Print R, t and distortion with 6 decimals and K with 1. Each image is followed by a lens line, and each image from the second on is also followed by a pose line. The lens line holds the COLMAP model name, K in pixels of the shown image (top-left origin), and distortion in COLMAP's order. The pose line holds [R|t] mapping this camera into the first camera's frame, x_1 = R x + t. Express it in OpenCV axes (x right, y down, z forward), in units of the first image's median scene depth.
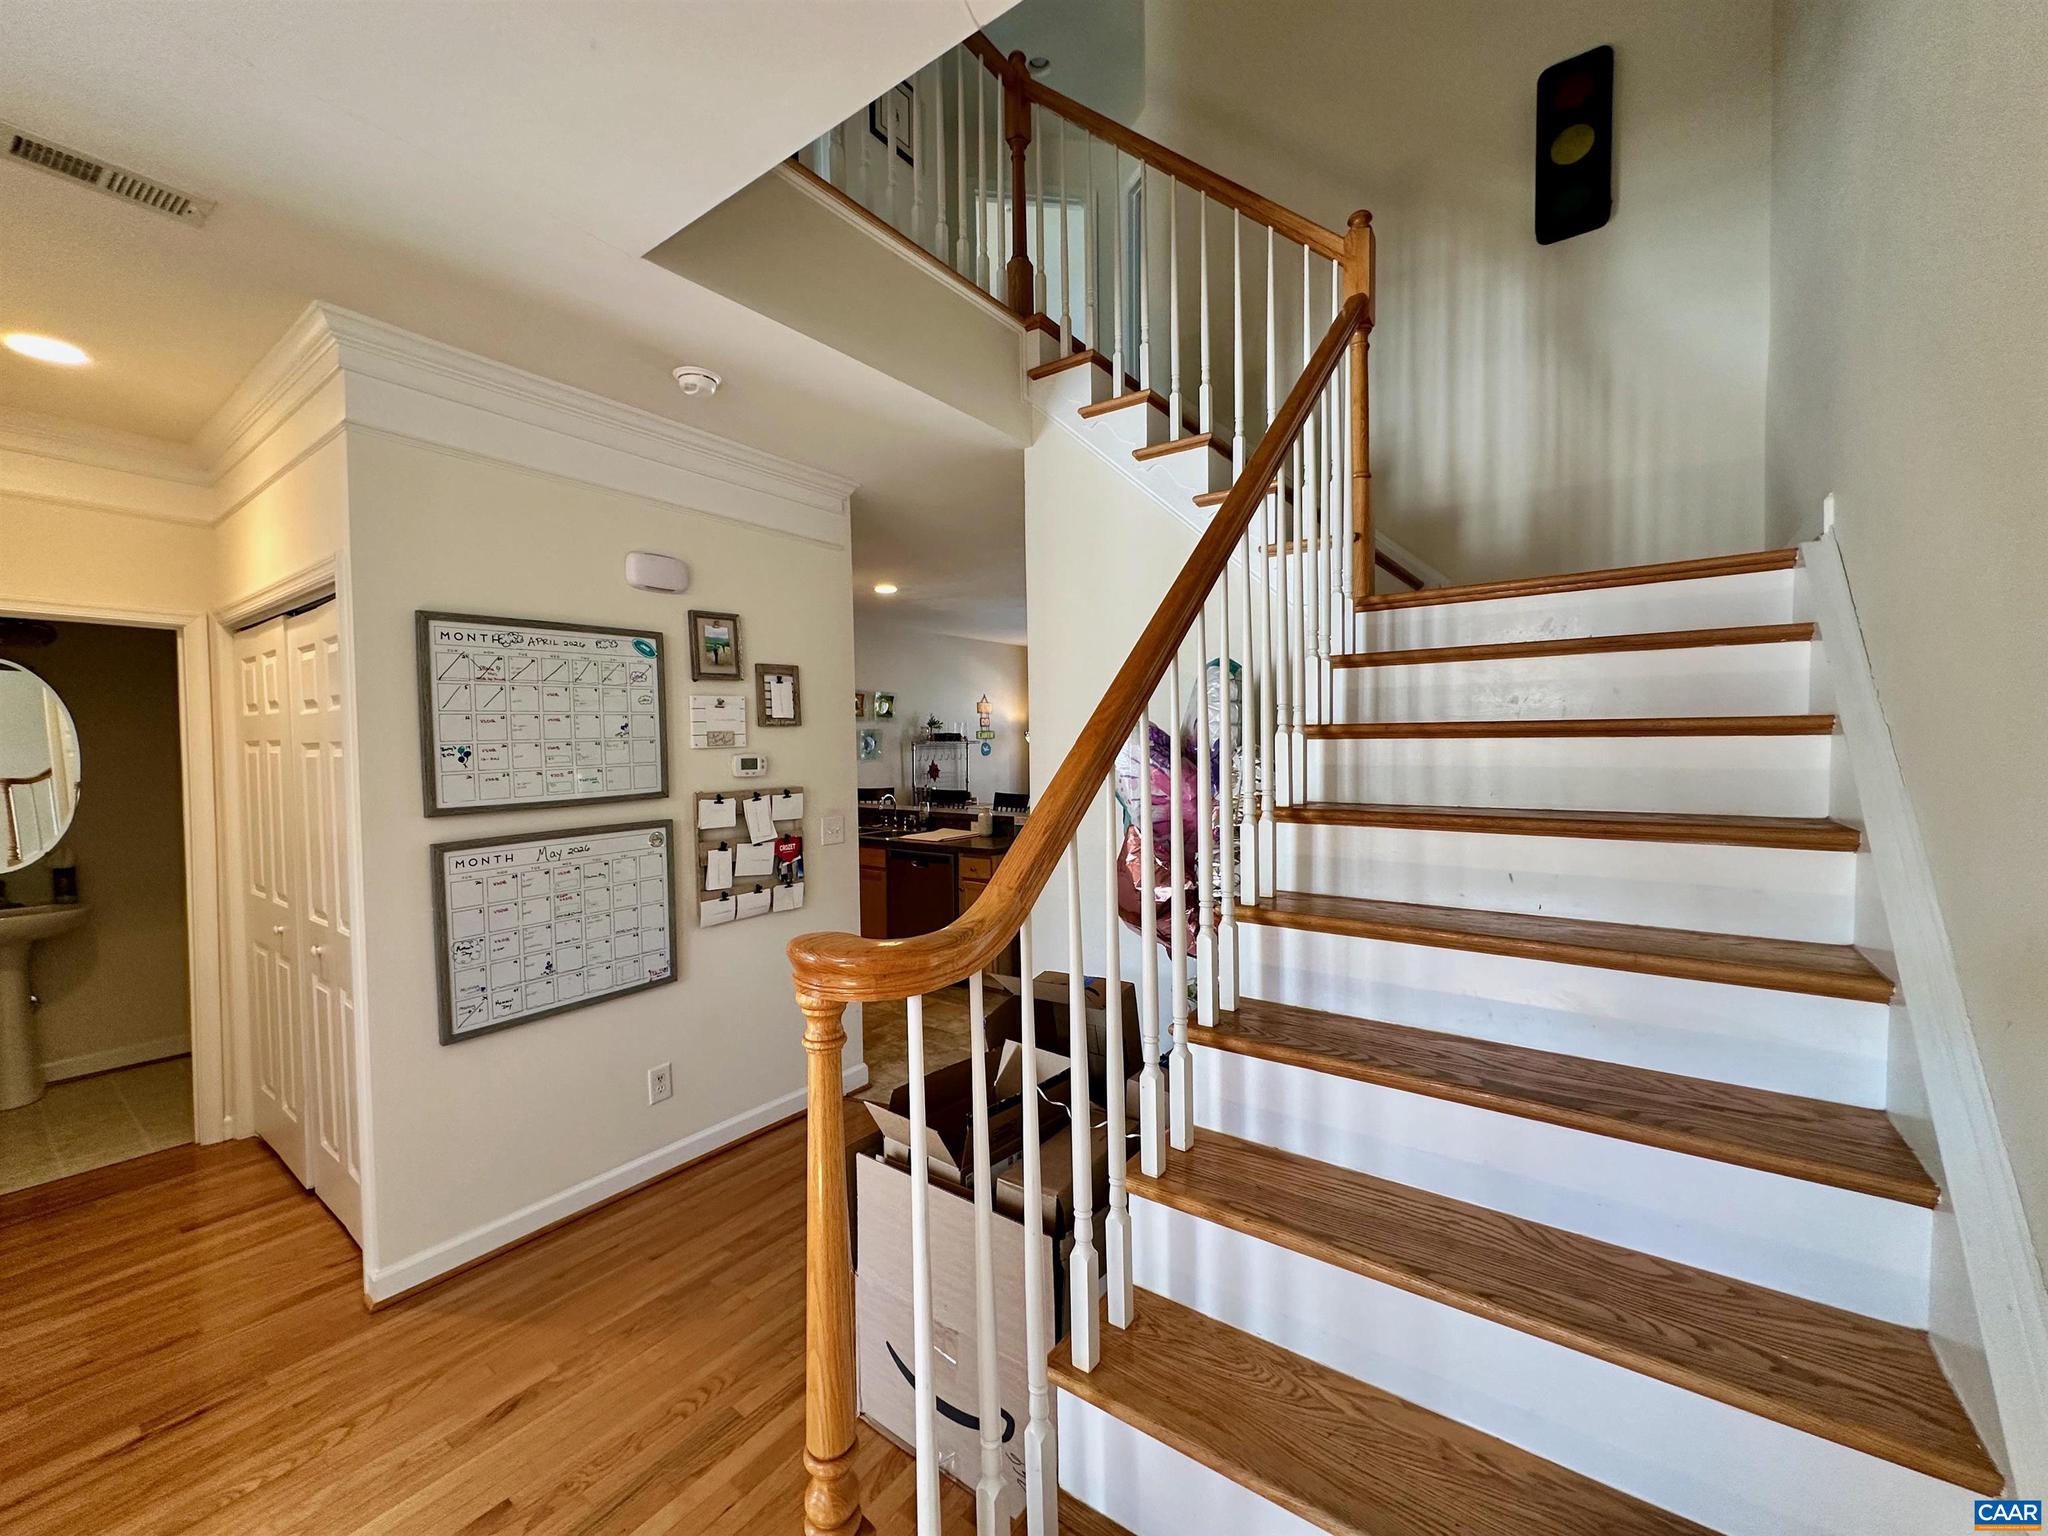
lens RADIAL K [[816.0, 0, 1023.6], [0, 816.0, 769.5], [0, 0, 1]] dist [0.001748, -0.000156]
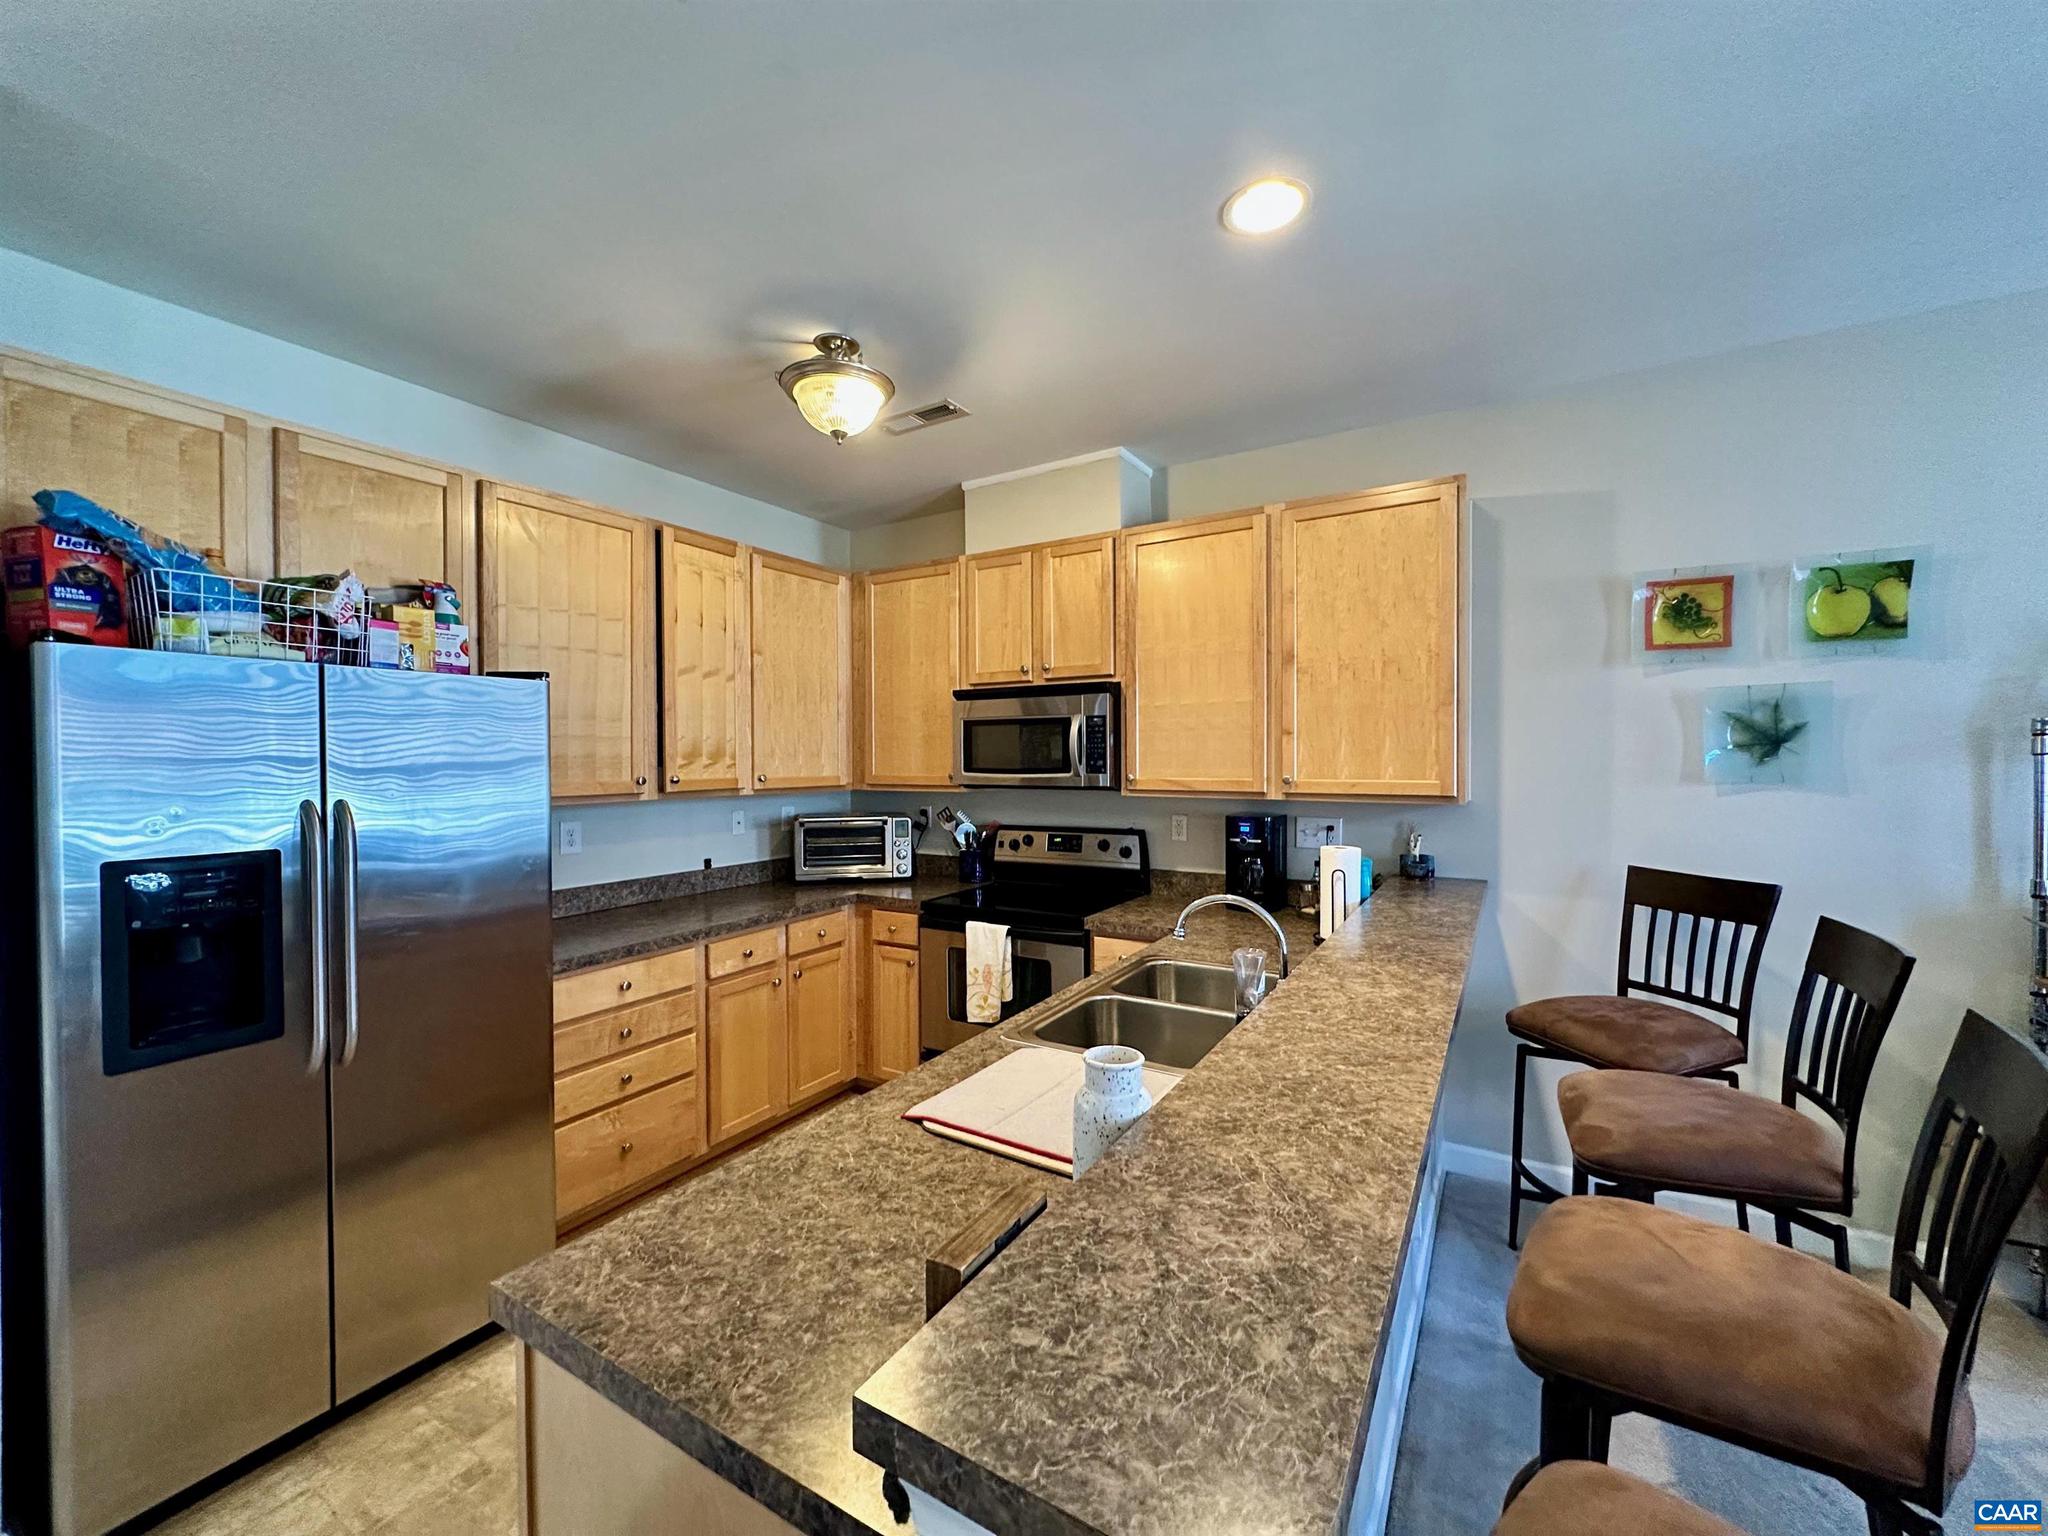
lens RADIAL K [[816.0, 0, 1026.2], [0, 816.0, 763.6], [0, 0, 1]] dist [0.001748, -0.000156]
pose [[0.087623, 0.020799, -0.995937, 0.278359], [-0.028612, 0.999422, 0.018355, -0.048074], [0.995743, 0.026887, 0.088167, 1.917707]]
